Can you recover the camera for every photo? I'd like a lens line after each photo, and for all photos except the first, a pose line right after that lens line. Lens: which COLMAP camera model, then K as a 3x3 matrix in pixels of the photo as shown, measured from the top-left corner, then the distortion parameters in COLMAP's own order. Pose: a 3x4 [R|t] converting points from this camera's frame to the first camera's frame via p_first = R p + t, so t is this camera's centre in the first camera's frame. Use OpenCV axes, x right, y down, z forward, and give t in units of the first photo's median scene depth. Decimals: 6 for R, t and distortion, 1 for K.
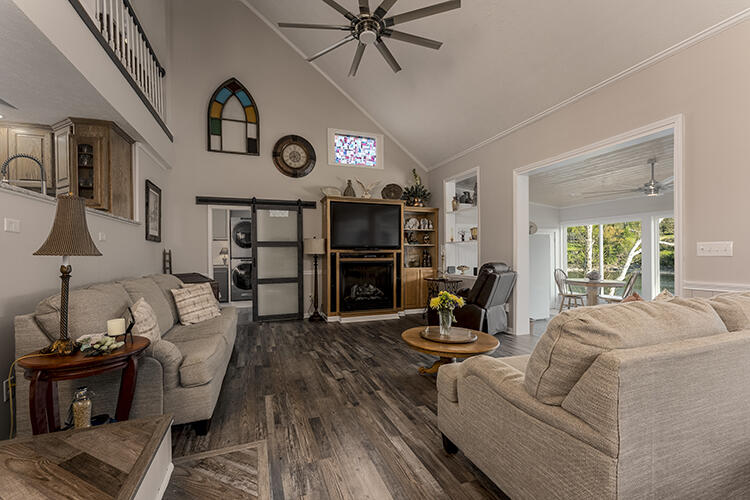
lens RADIAL K [[303.0, 0, 374.7], [0, 303.0, 257.3], [0, 0, 1]] dist [0.000902, -0.000309]
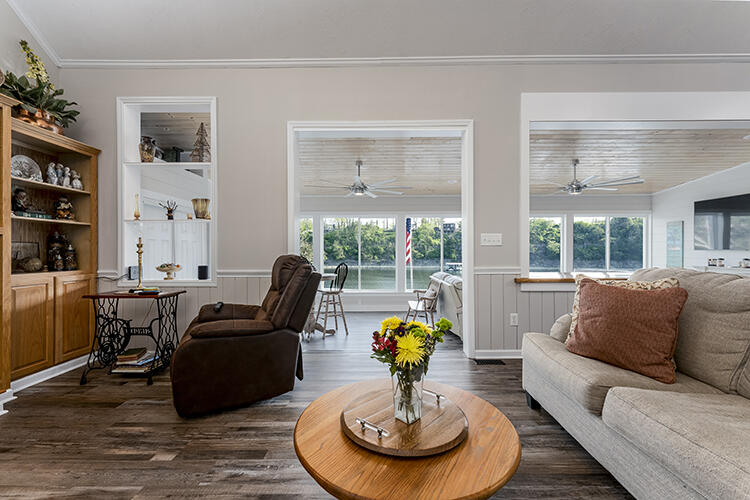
lens RADIAL K [[297.7, 0, 375.0], [0, 297.7, 250.0], [0, 0, 1]] dist [0.001018, 0.000094]
pose [[0.361148, 0.011120, 0.932442, -0.080470], [0.007202, 0.999866, -0.014714, 0.012223], [-0.932481, 0.012029, 0.361020, 0.419473]]
